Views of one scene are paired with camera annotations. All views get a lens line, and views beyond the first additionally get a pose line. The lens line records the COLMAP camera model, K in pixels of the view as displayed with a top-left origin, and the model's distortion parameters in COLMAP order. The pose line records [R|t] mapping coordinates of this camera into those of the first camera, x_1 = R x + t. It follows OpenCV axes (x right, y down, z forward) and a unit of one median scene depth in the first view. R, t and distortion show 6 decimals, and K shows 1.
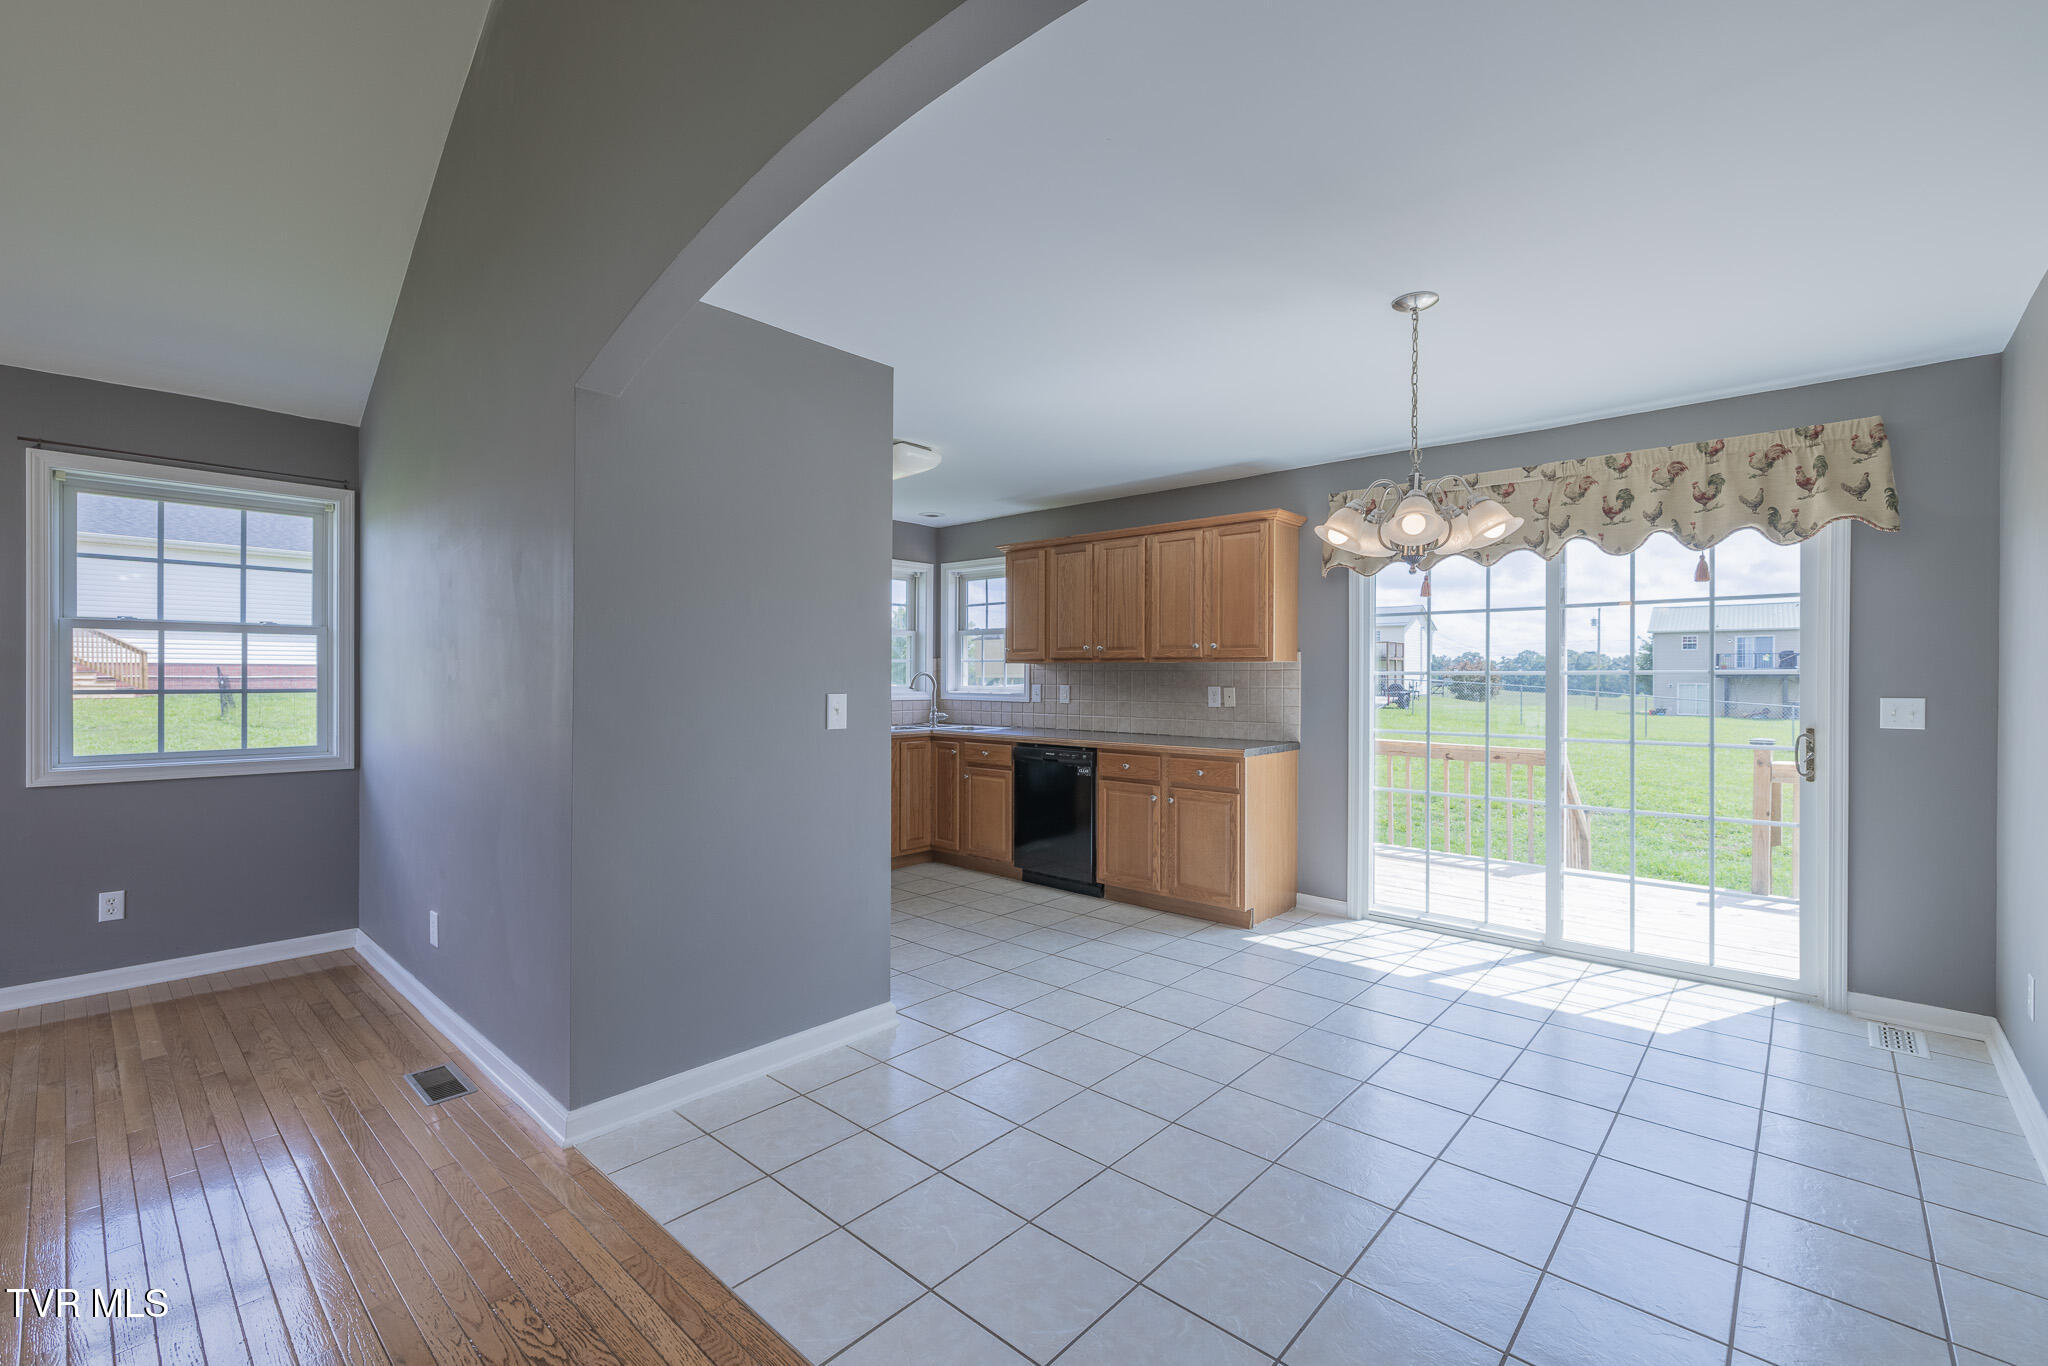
lens RADIAL K [[858.5, 0, 1006.7], [0, 858.5, 680.7], [0, 0, 1]] dist [-0.000808, -0.000171]
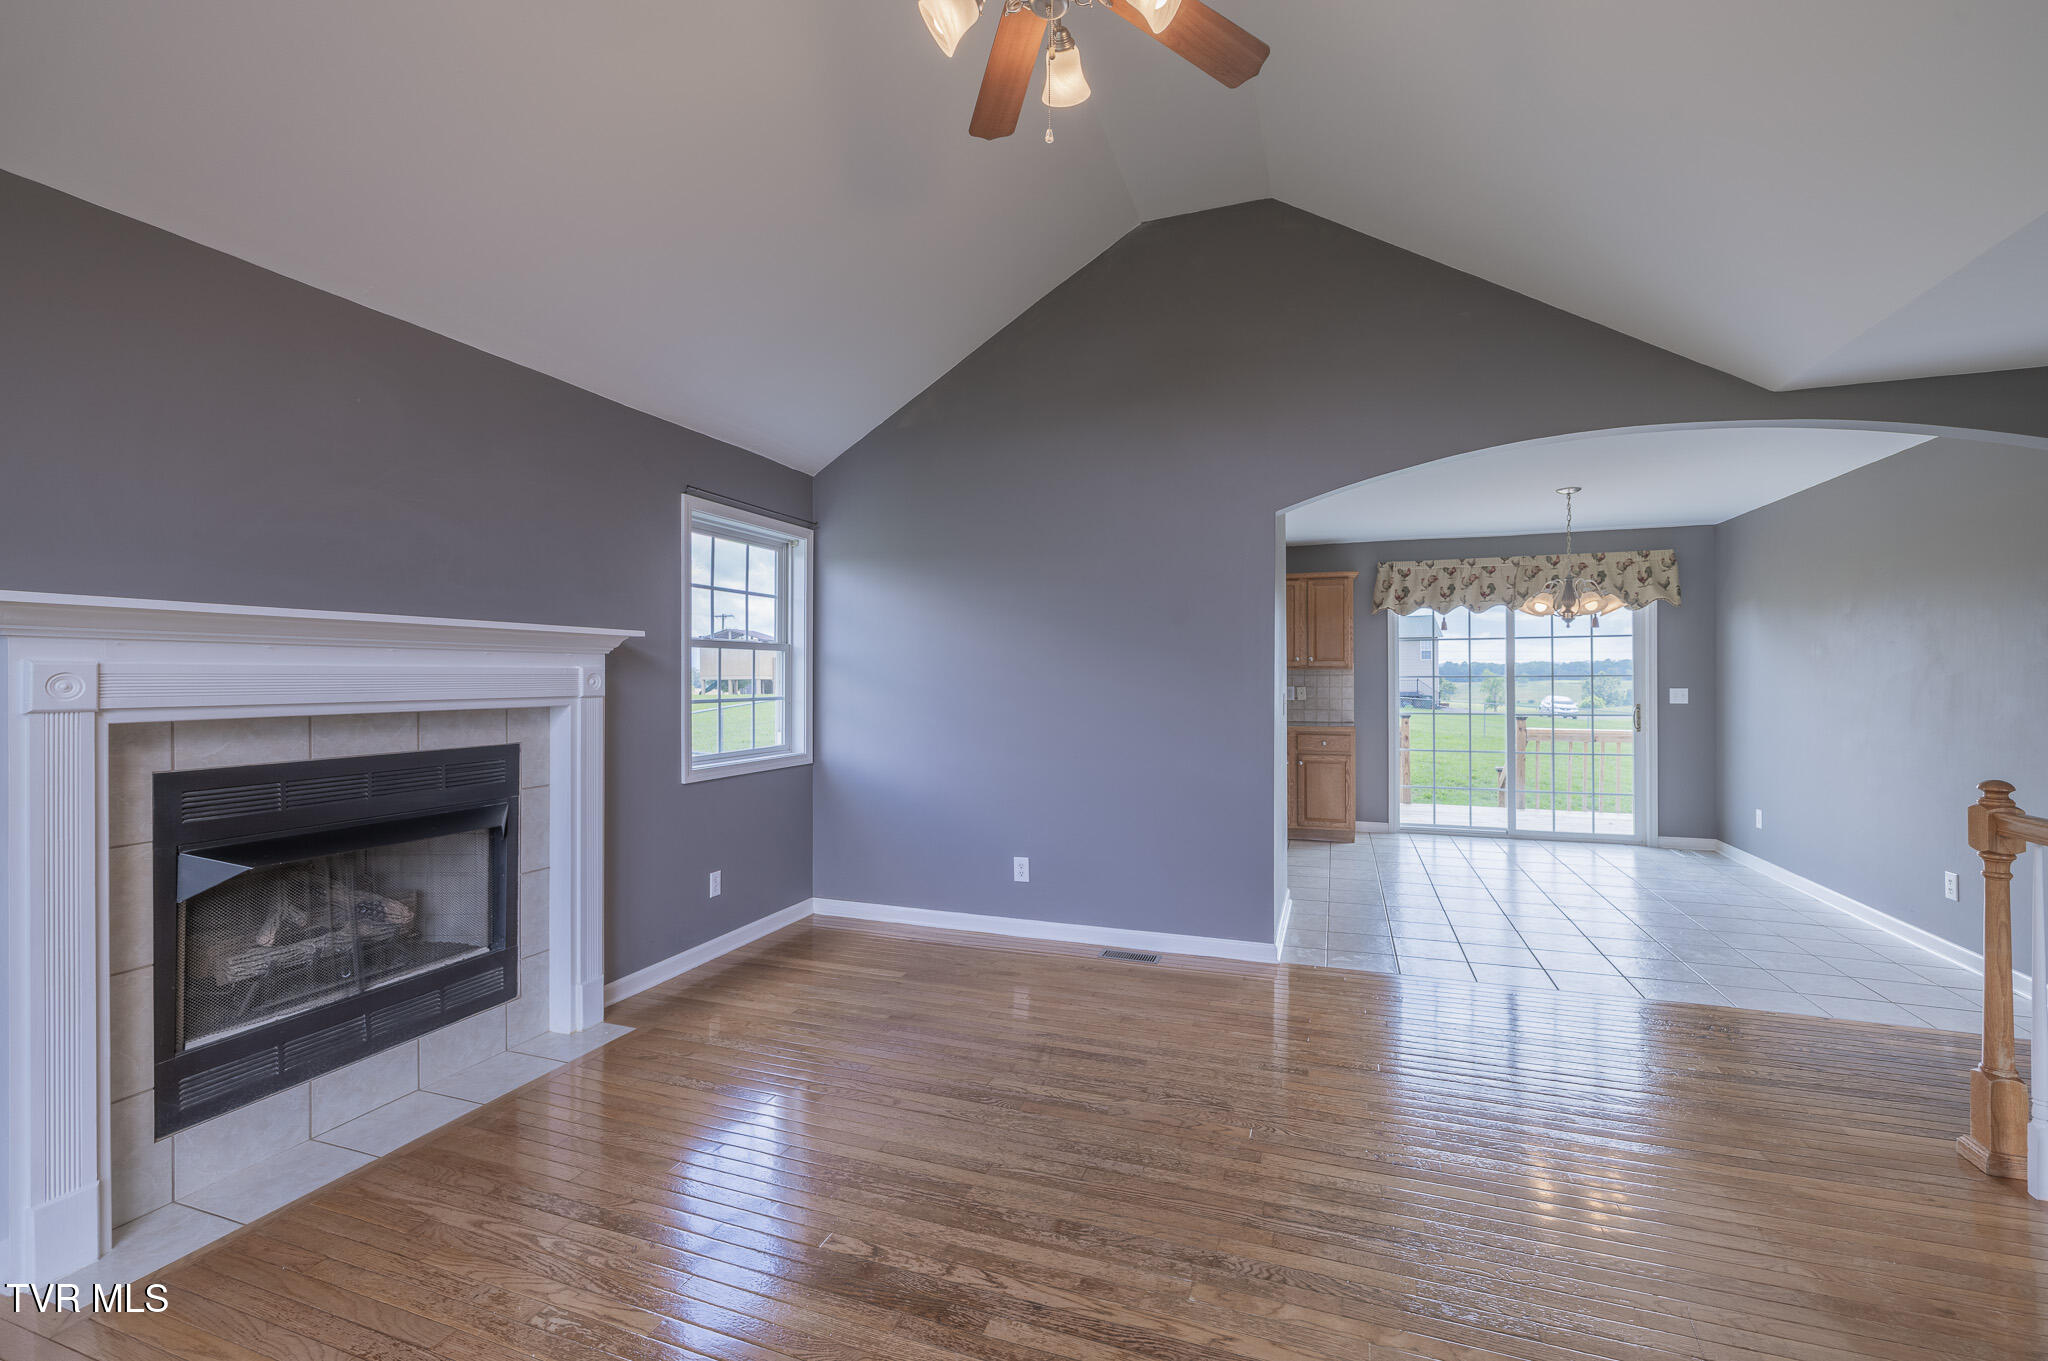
lens RADIAL K [[853.5, 0, 1039.3], [0, 853.5, 676.6], [0, 0, 1]] dist [-0.001648, -0.000282]
pose [[0.918589, -0.006411, 0.395162, -0.911446], [0.008061, 0.999964, -0.002515, -0.011766], [-0.395132, 0.005495, 0.918608, -0.204844]]
